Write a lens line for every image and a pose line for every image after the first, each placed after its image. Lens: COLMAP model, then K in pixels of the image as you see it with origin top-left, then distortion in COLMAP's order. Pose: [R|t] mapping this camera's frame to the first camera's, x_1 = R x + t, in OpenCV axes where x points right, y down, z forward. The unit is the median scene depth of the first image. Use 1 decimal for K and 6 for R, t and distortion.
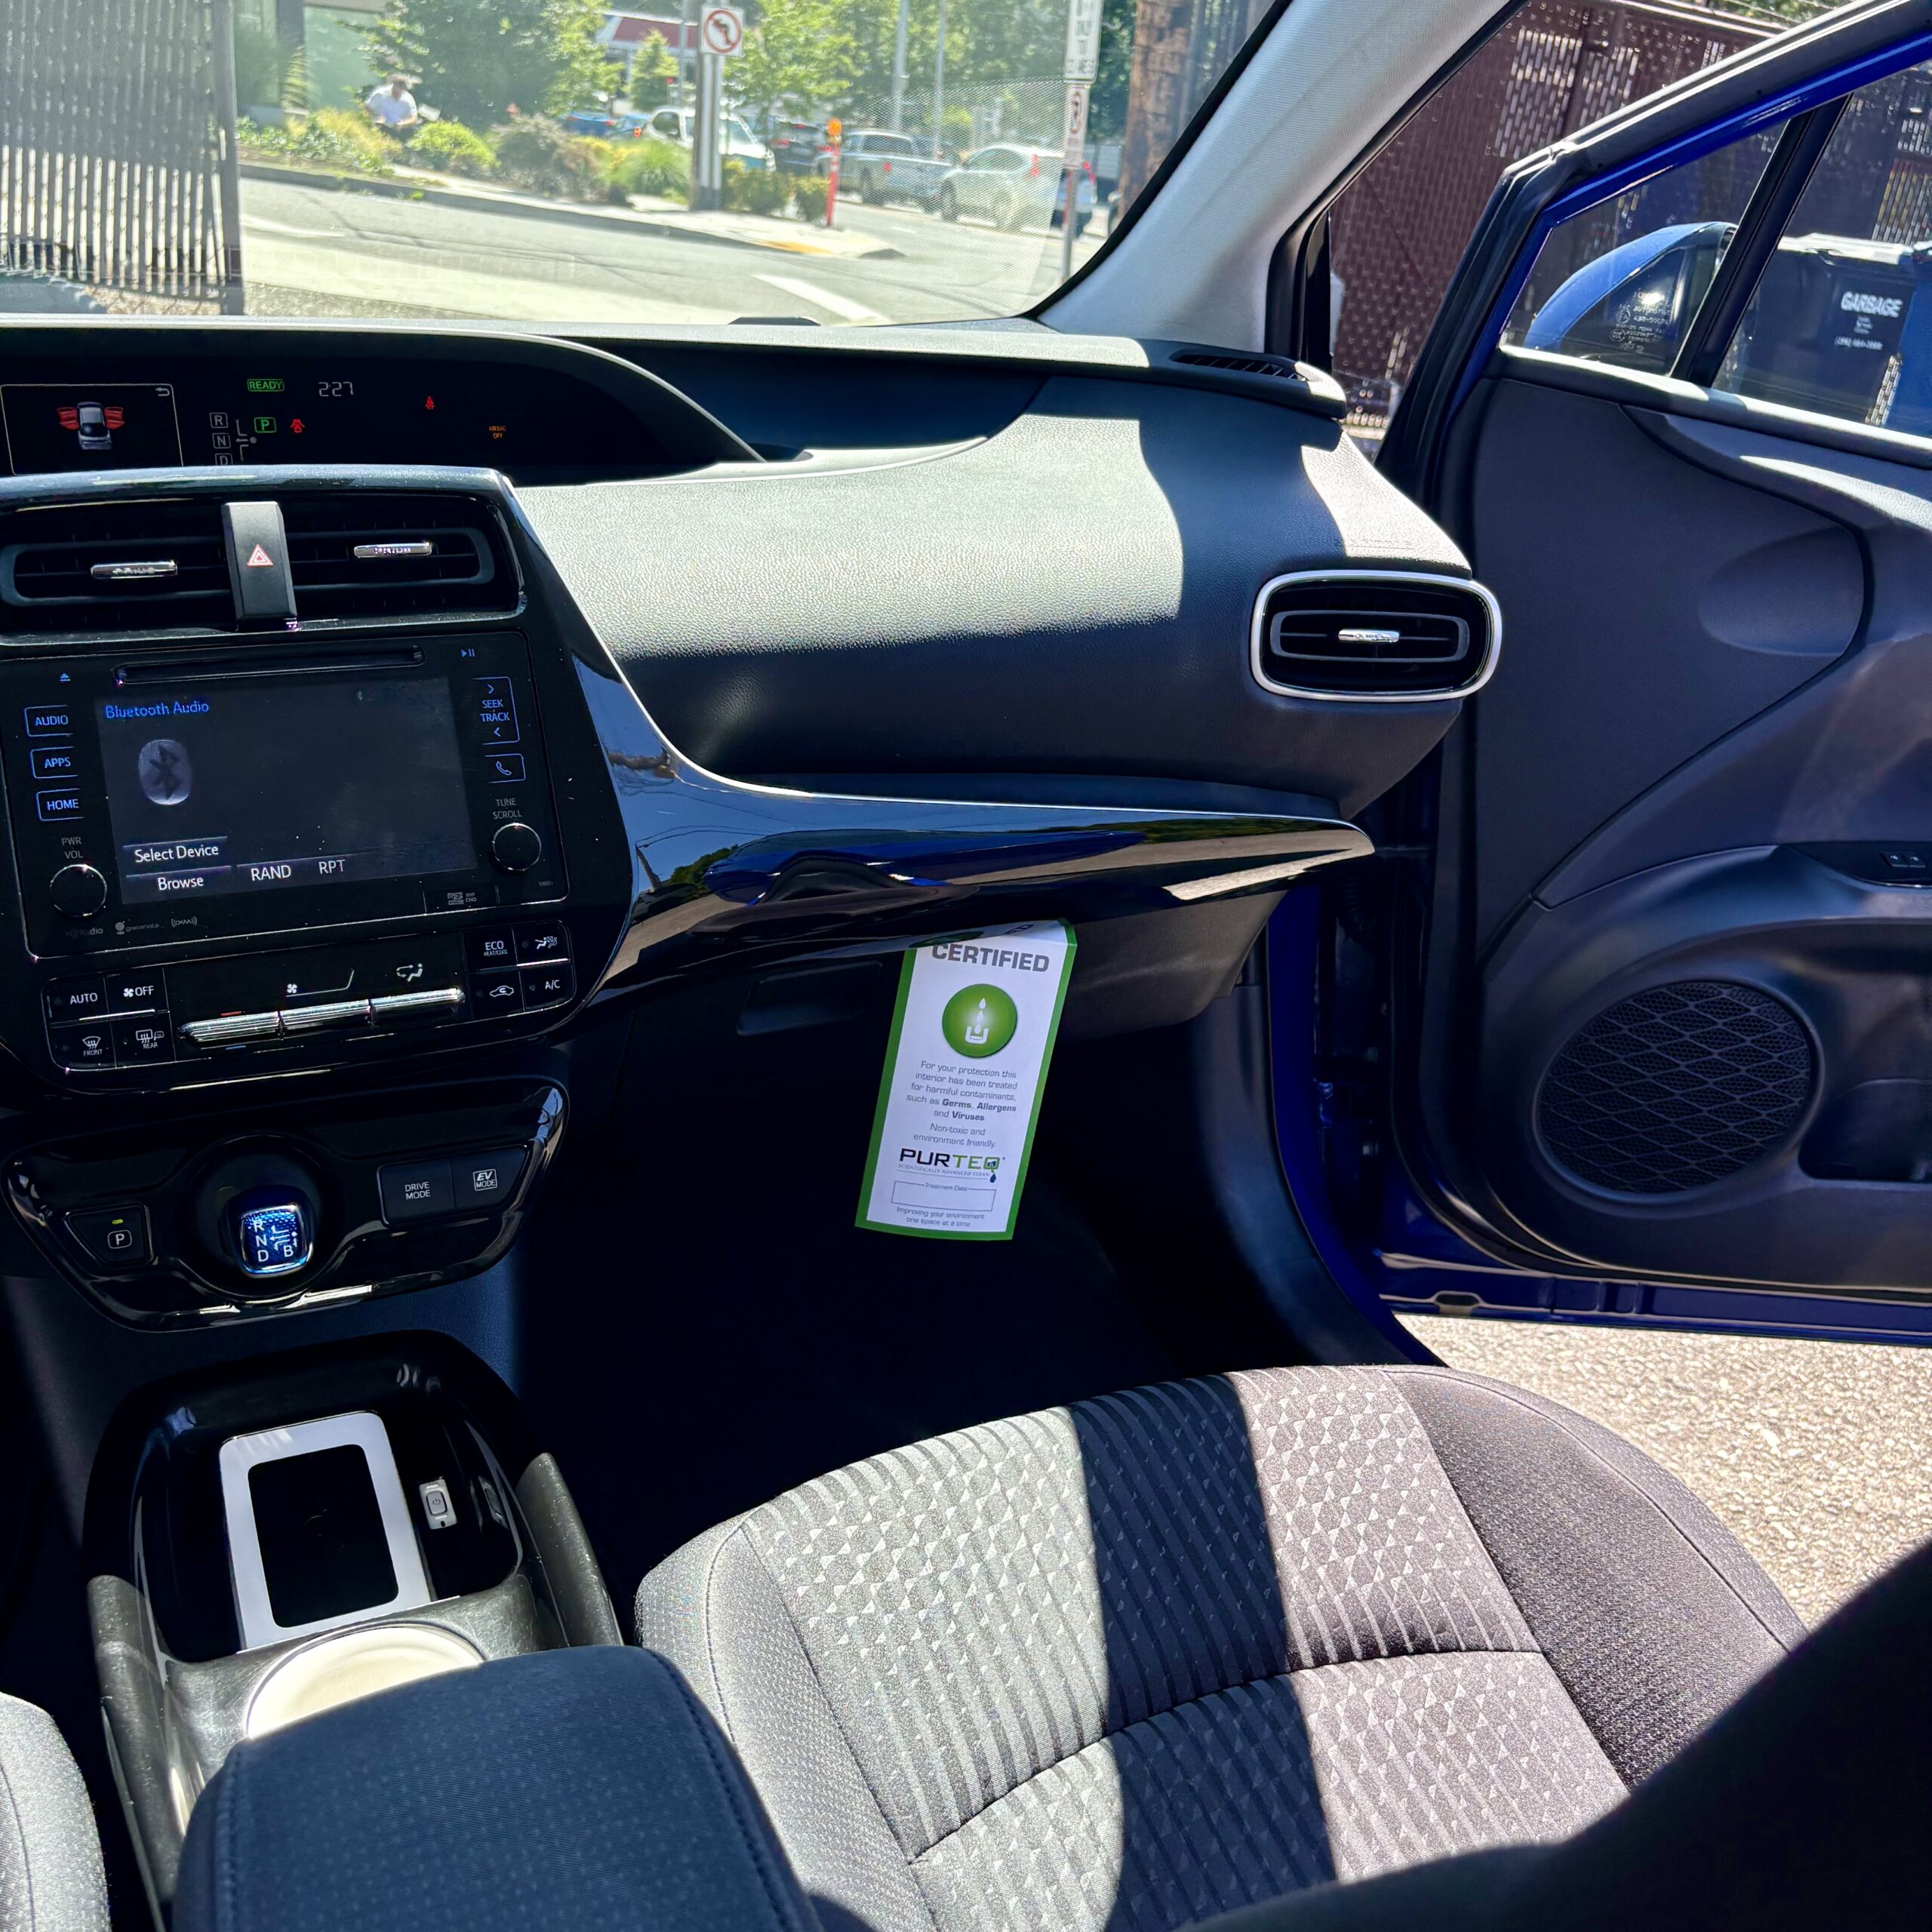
lens RADIAL K [[1943.1, 0, 959.3], [0, 1943.1, 987.2], [0, 0, 1]] dist [0.009739, 0.000000]
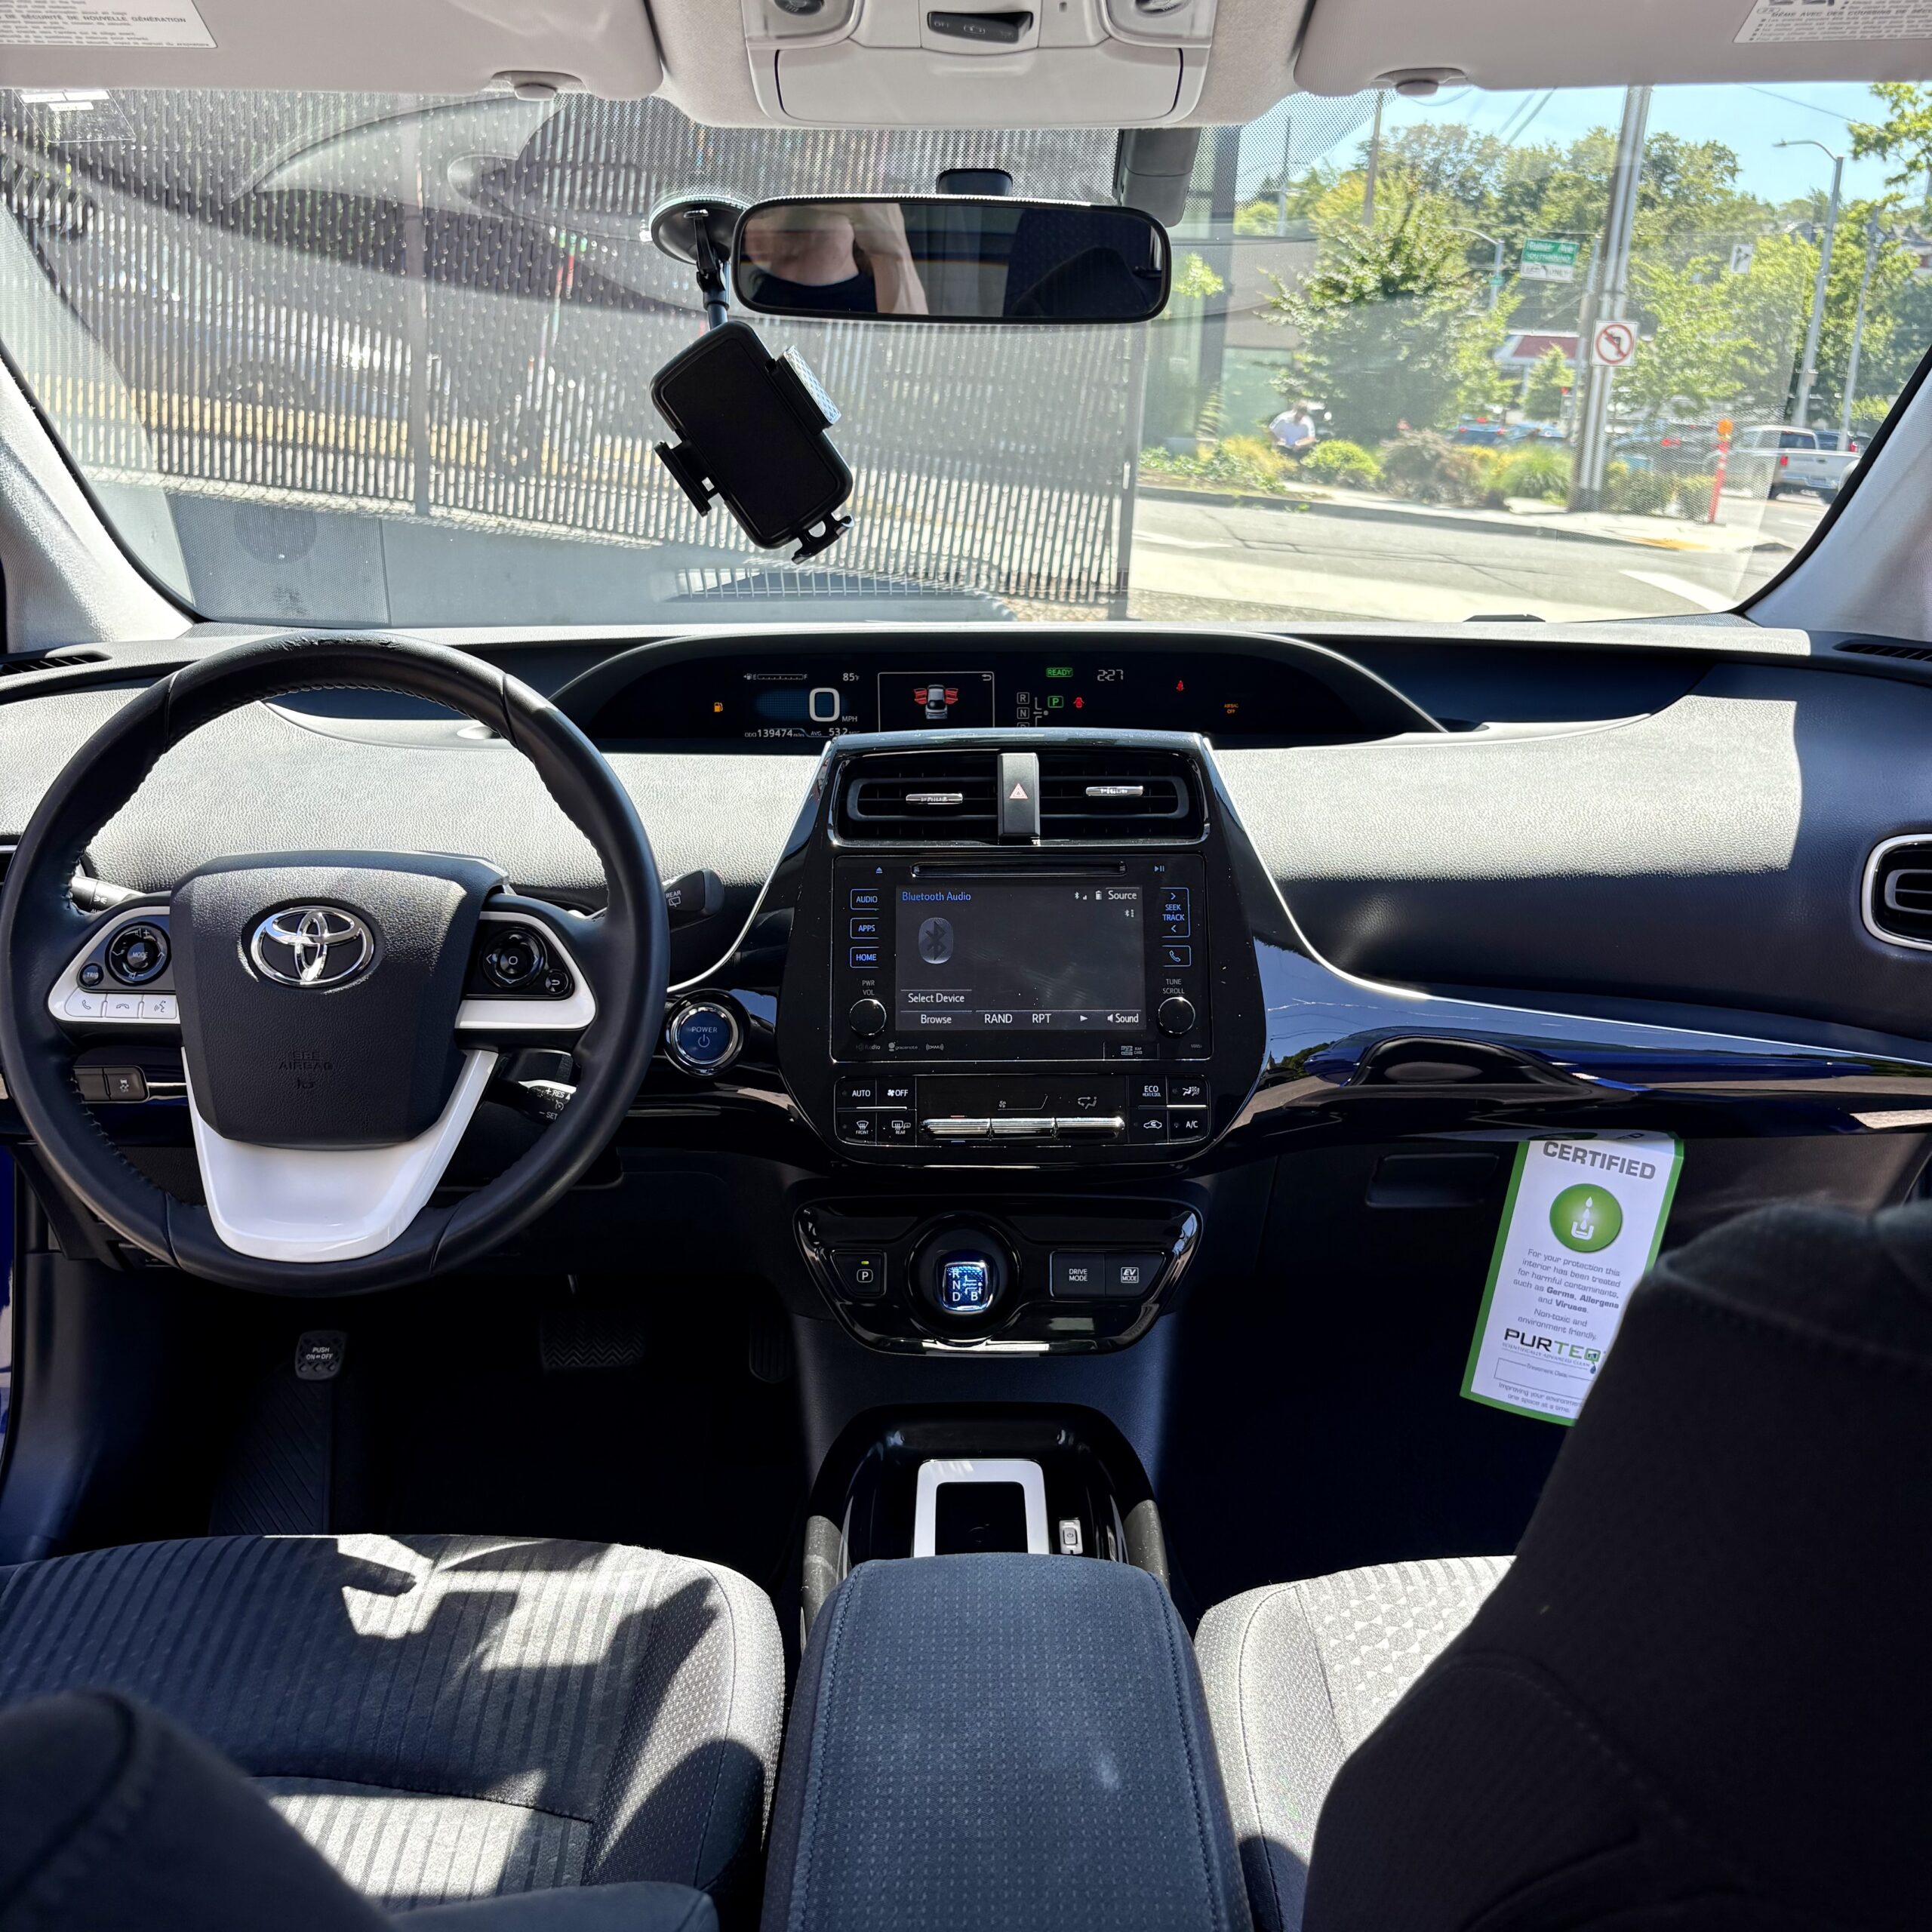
lens RADIAL K [[1943.1, 0, 965.2], [0, 1943.1, 966.4], [0, 0, 1]] dist [0.009739, 0.000000]
pose [[0.911123, 0.060157, -0.407720, 0.136410], [-0.121402, 0.984570, -0.126027, 0.061364], [0.393848, 0.164324, 0.904368, -0.187019]]
